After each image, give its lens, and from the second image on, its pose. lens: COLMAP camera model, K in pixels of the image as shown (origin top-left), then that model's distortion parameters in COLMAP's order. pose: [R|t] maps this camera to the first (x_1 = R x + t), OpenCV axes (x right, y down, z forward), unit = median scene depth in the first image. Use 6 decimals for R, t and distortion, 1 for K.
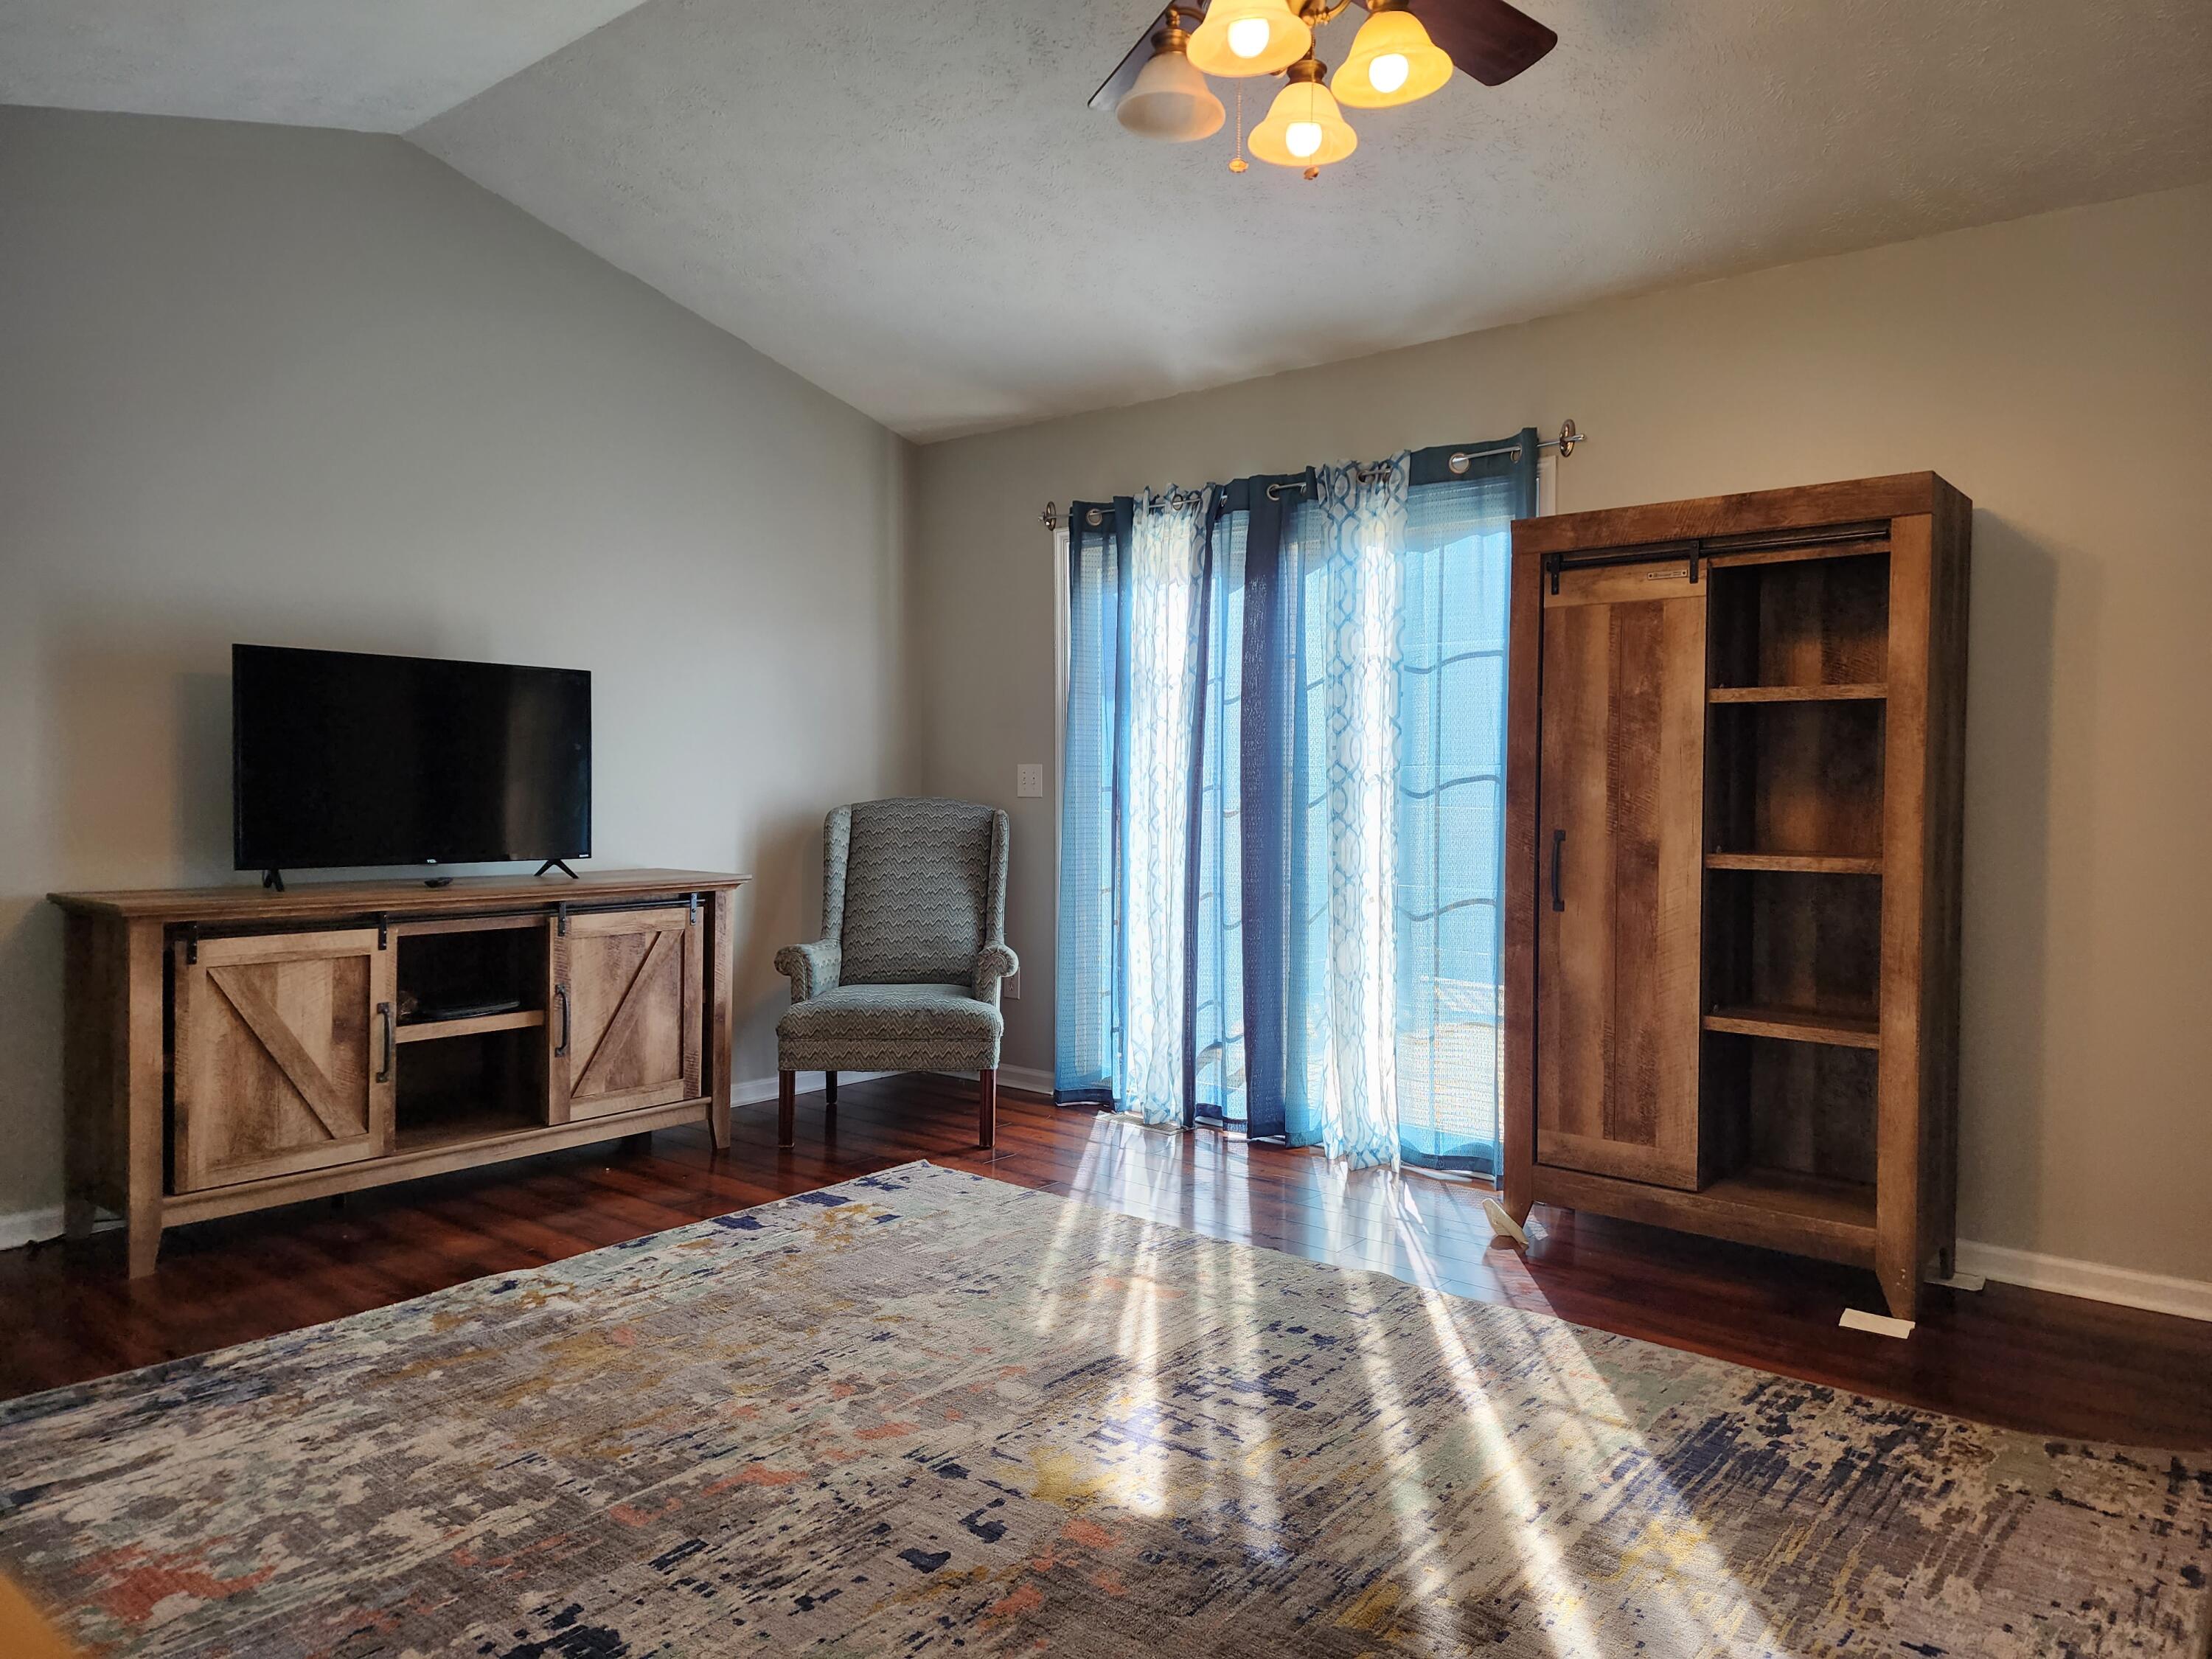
lens RADIAL K [[1491.8, 0, 1124.3], [0, 1491.8, 817.0], [0, 0, 1]] dist [0.077347, -0.063735]
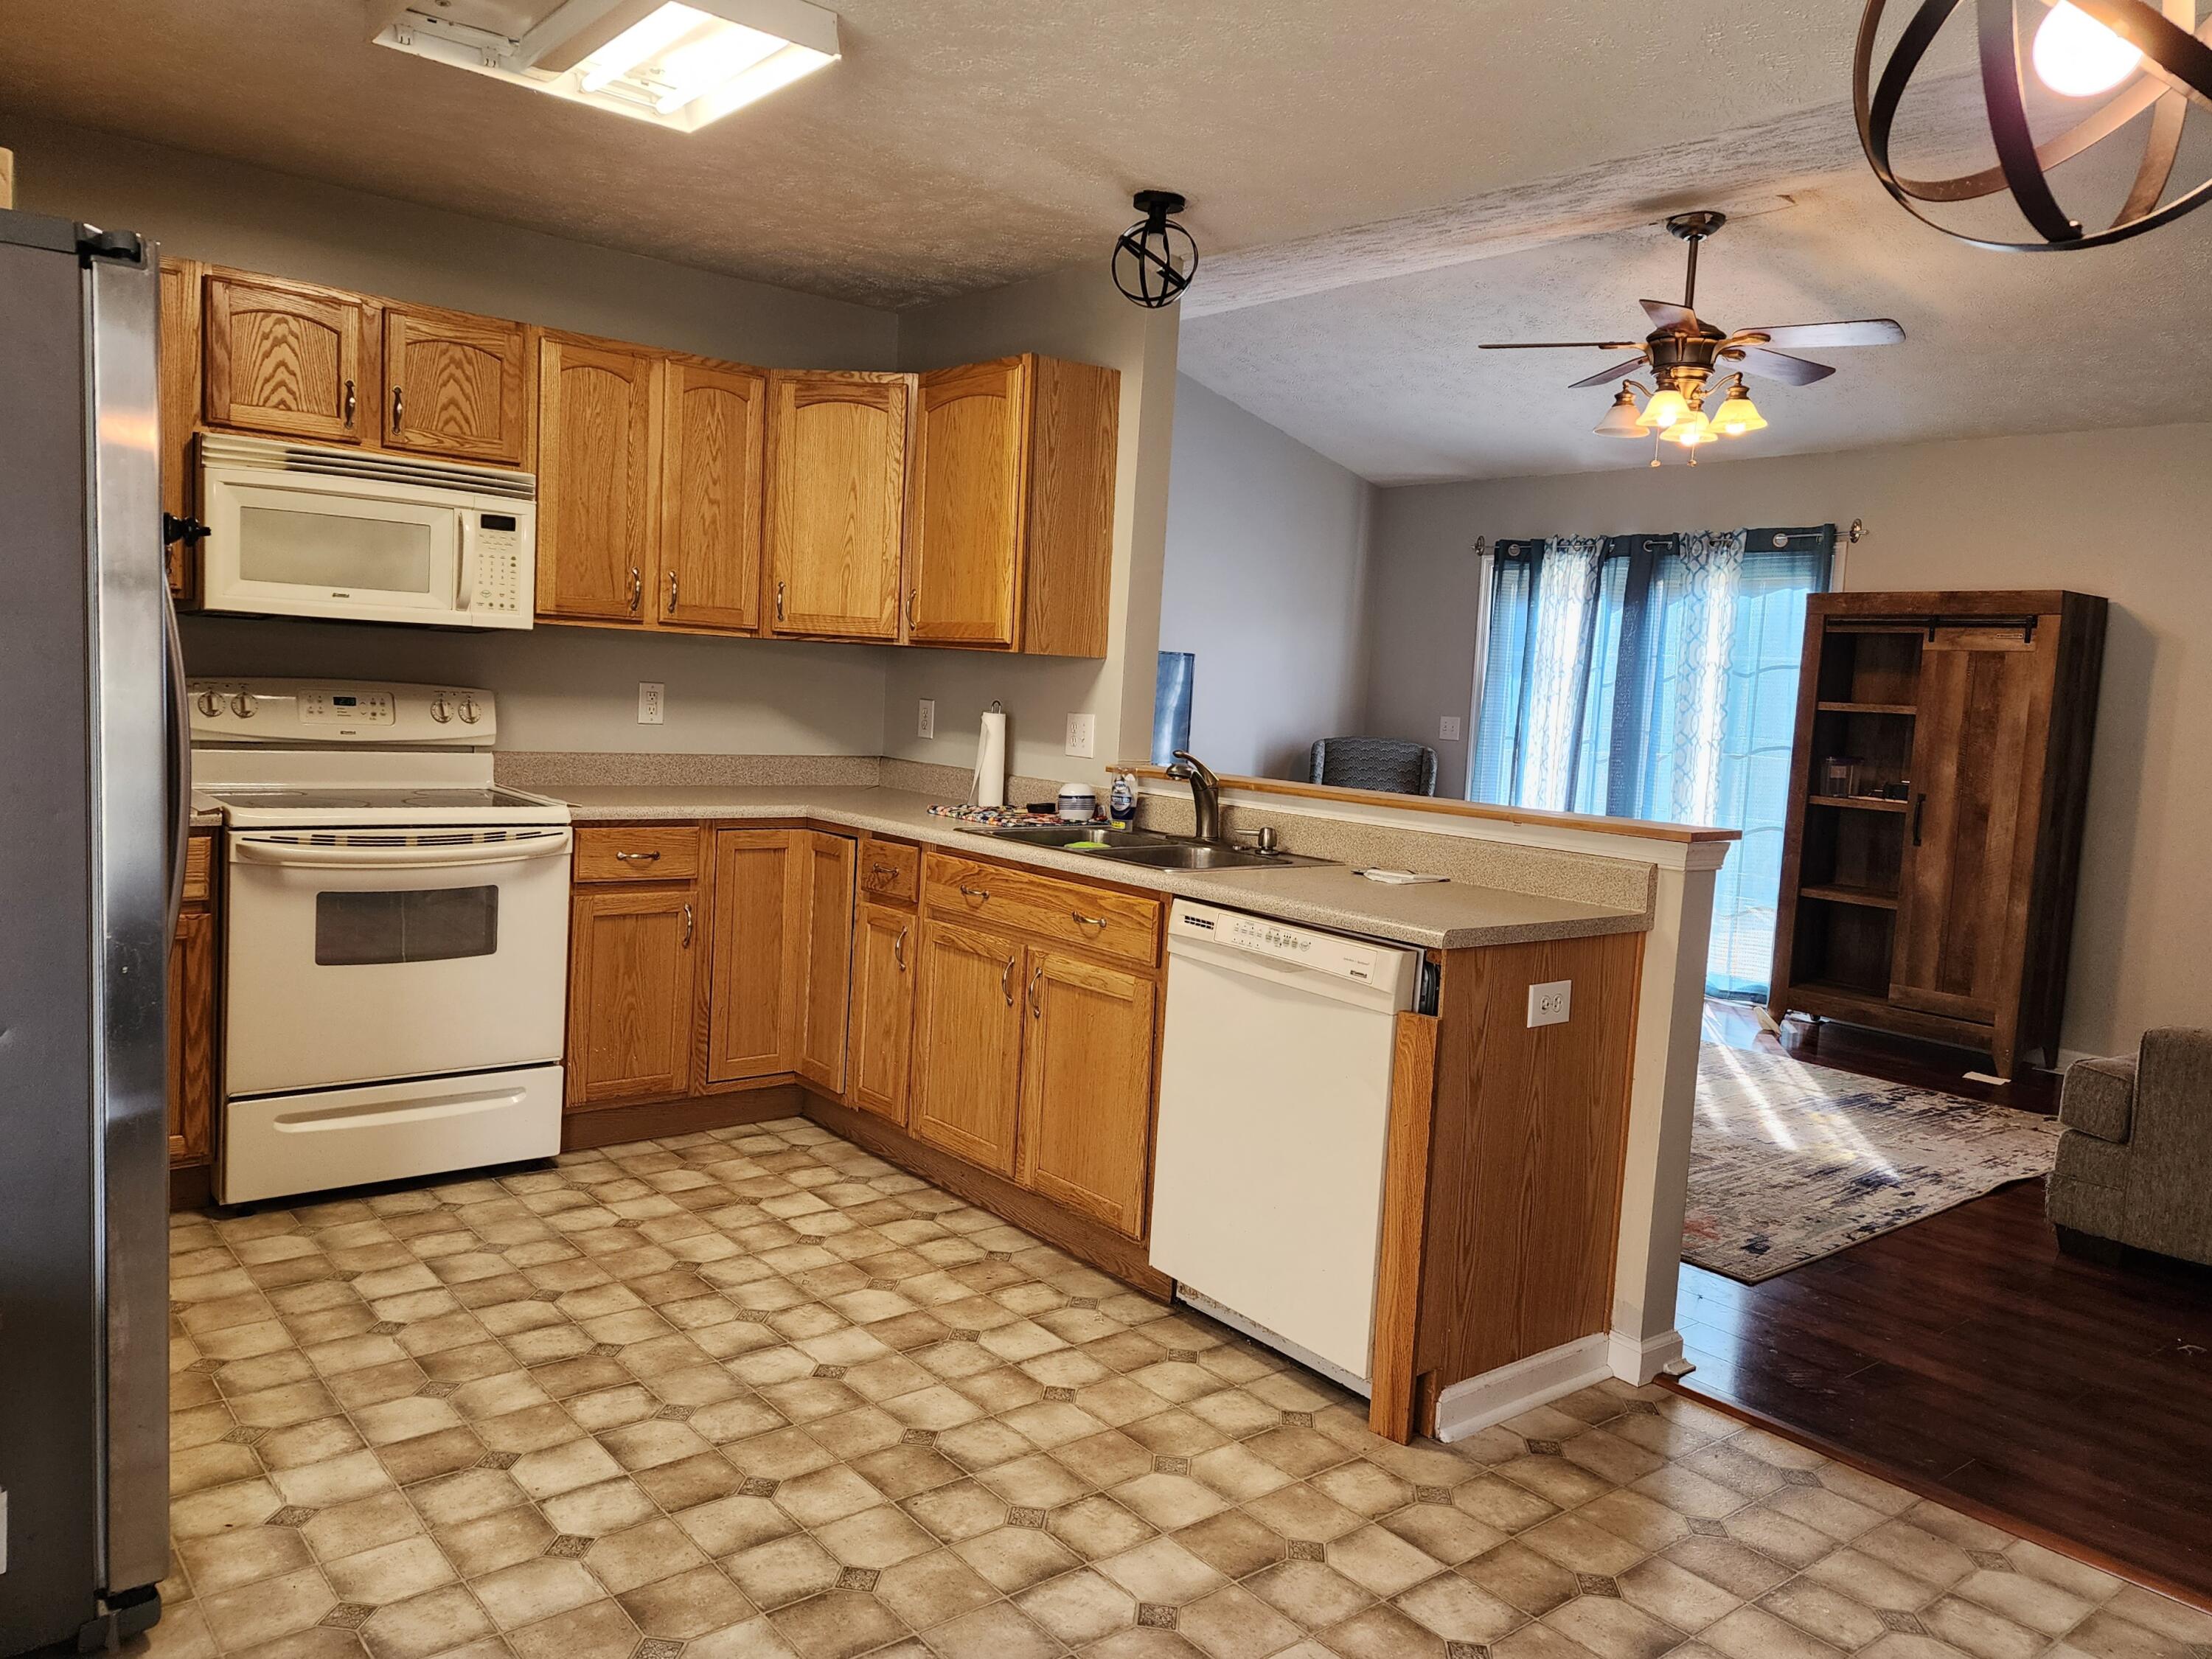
lens RADIAL K [[1601.0, 0, 1092.4], [0, 1601.0, 821.6], [0, 0, 1]] dist [0.077337, -0.062174]
pose [[0.978995, 0.061247, -0.194468, -0.152058], [-0.049793, 0.996755, 0.063253, -0.025538], [0.197711, -0.052241, 0.978867, -0.942644]]
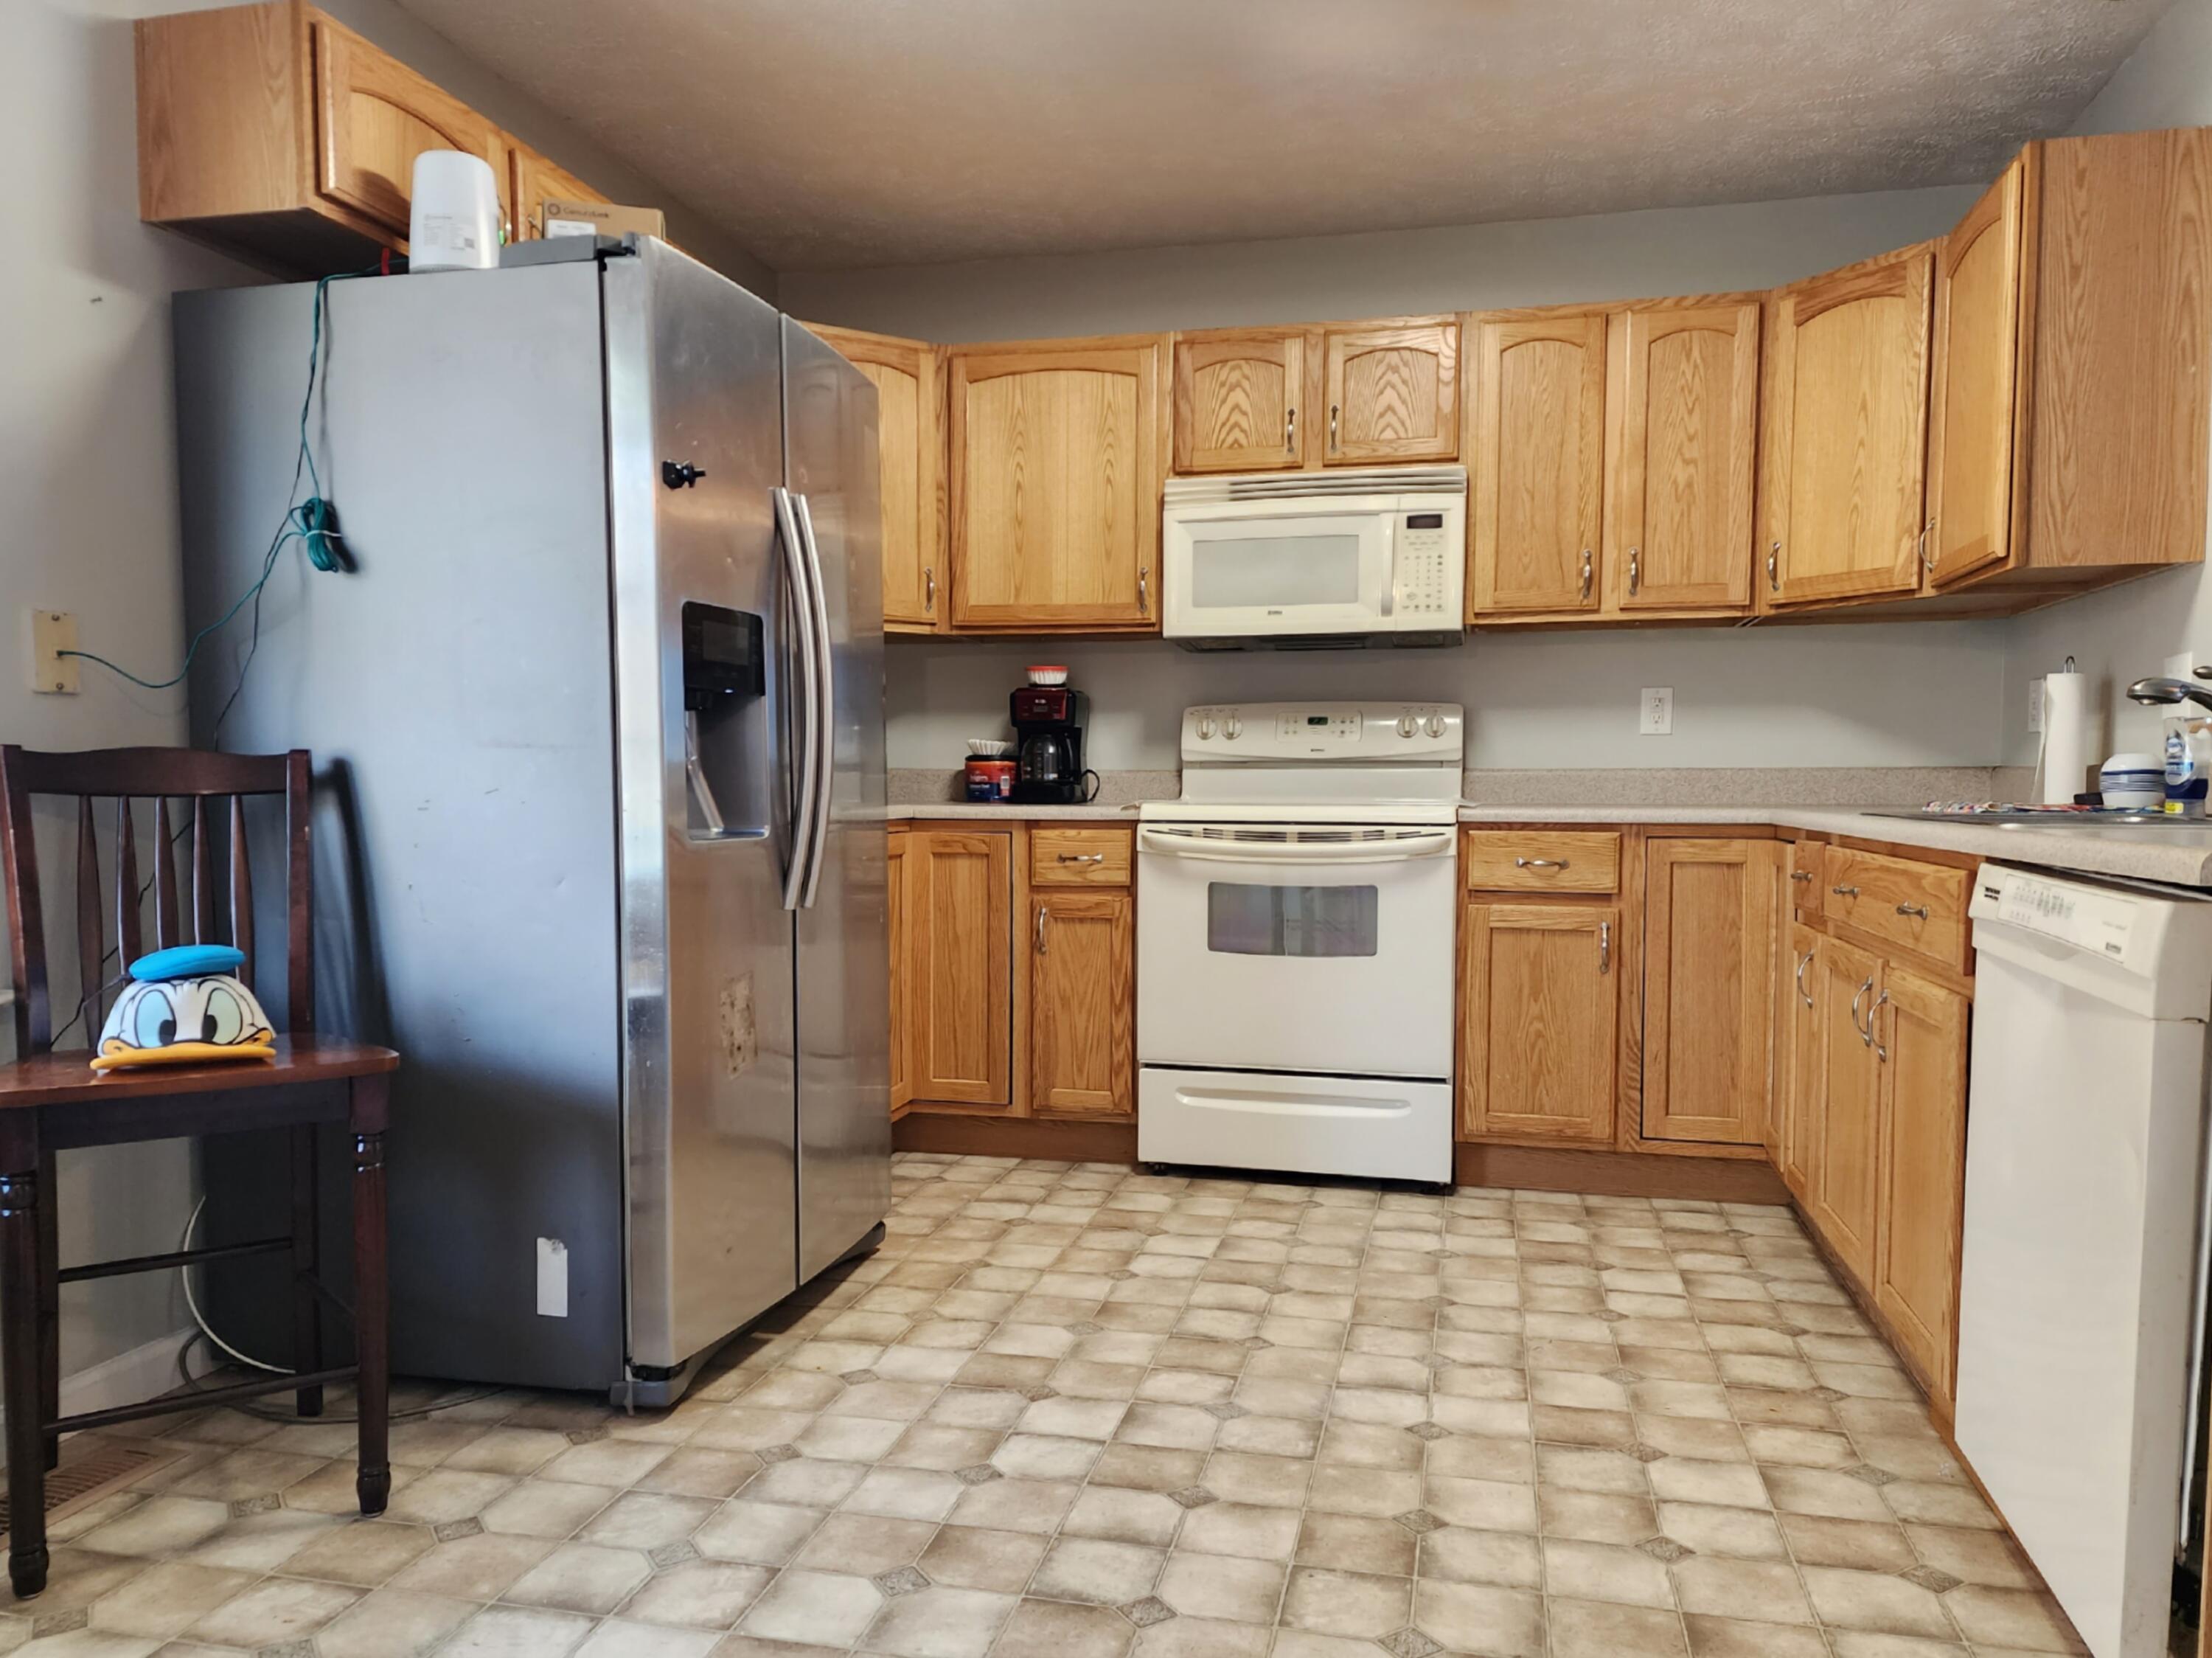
lens RADIAL K [[1601.3, 0, 1092.1], [0, 1601.3, 872.7], [0, 0, 1]] dist [0.077337, -0.062174]
pose [[0.444040, 0.042431, -0.895002, 0.105762], [-0.019718, 0.999099, 0.037583, 0.062455], [0.895790, 0.000960, 0.444477, -0.589828]]
